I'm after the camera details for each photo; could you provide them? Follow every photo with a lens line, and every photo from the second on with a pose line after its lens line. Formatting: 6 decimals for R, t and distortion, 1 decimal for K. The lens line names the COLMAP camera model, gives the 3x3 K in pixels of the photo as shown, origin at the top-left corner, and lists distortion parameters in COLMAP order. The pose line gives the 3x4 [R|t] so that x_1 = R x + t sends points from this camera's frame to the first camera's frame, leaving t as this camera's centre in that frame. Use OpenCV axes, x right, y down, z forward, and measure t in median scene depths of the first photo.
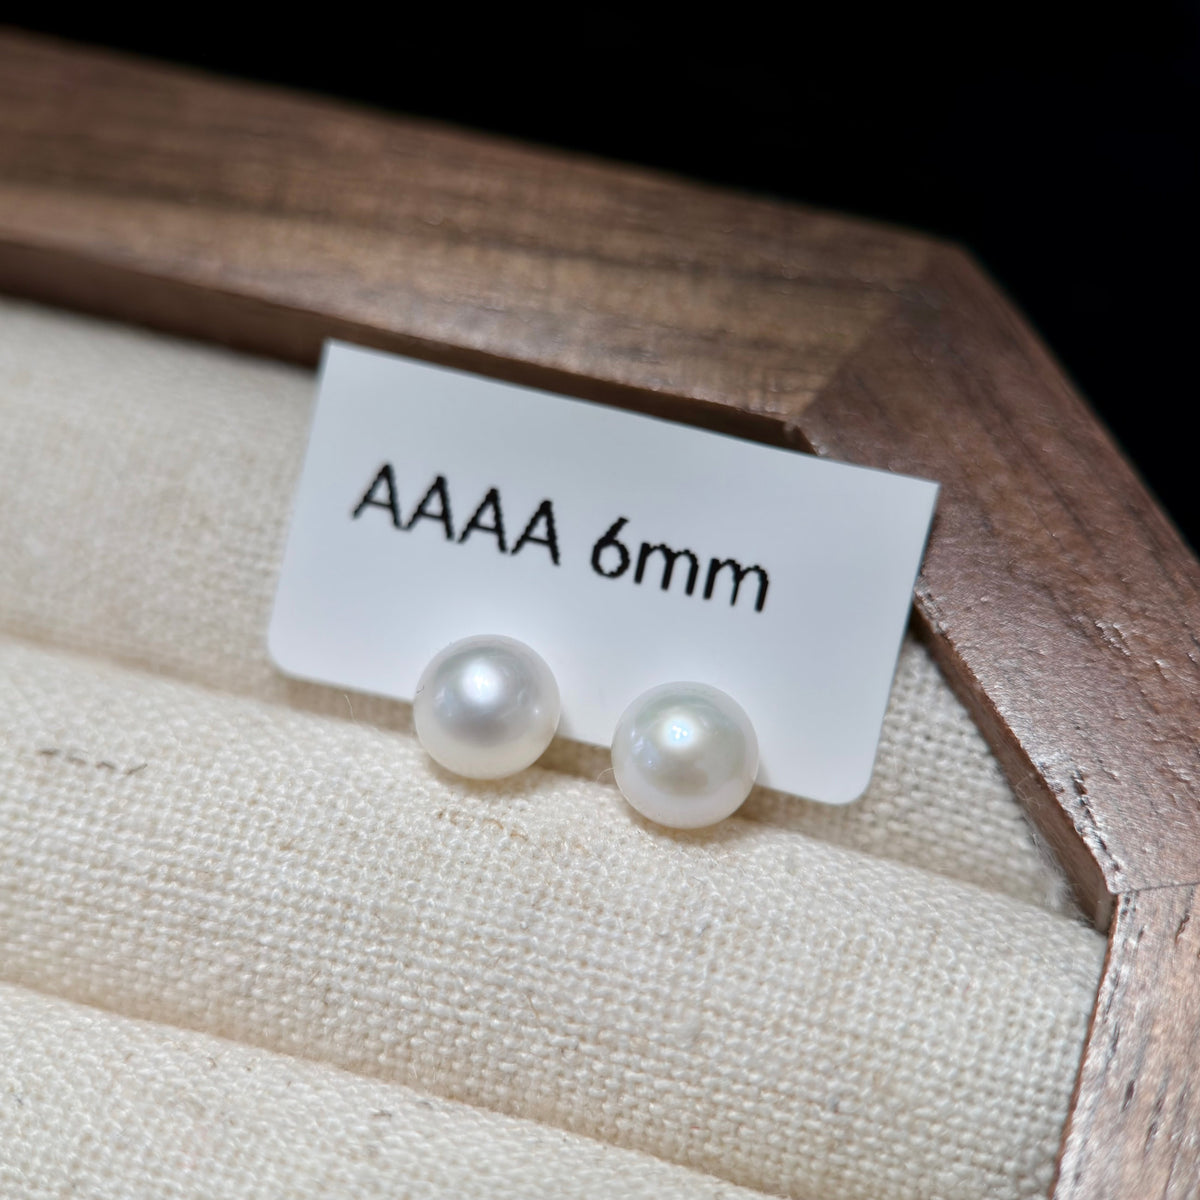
lens RADIAL K [[3227.6, 0, 638.5], [0, 3227.6, 598.0], [0, 0, 1]] dist [1.817865, -22.821310]
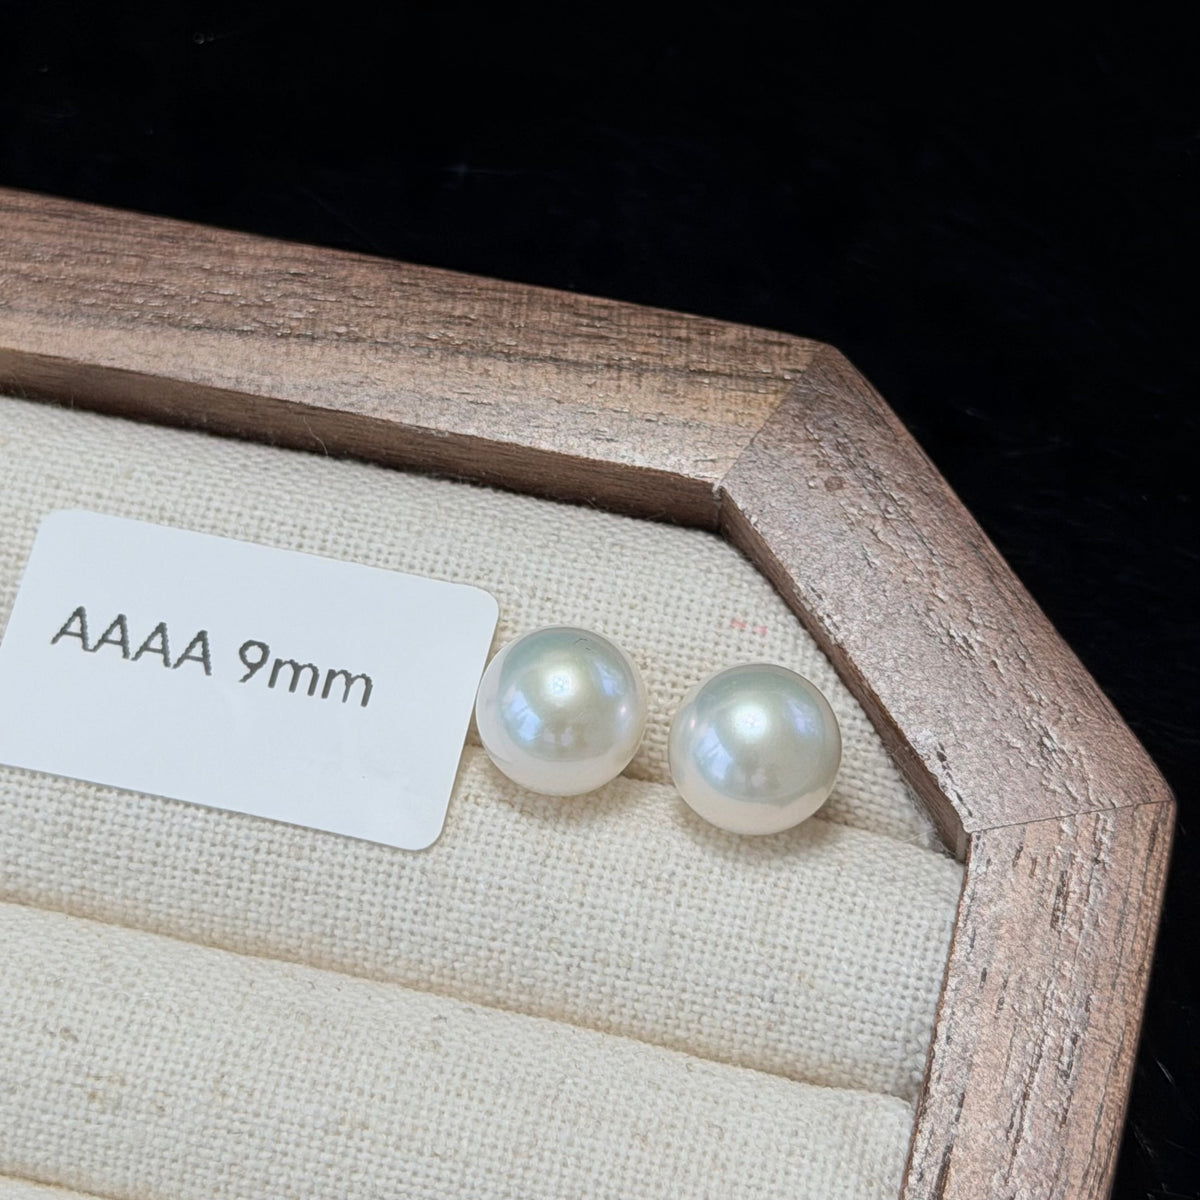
lens RADIAL K [[3652.2, 0, 550.7], [0, 3652.2, 540.2], [0, 0, 1]] dist [0.188050, -1.096510]
pose [[0.998853, -0.041961, 0.023085, -0.056864], [0.041467, 0.998909, 0.021492, -0.069480], [-0.023961, -0.020511, 0.999502, -0.484645]]
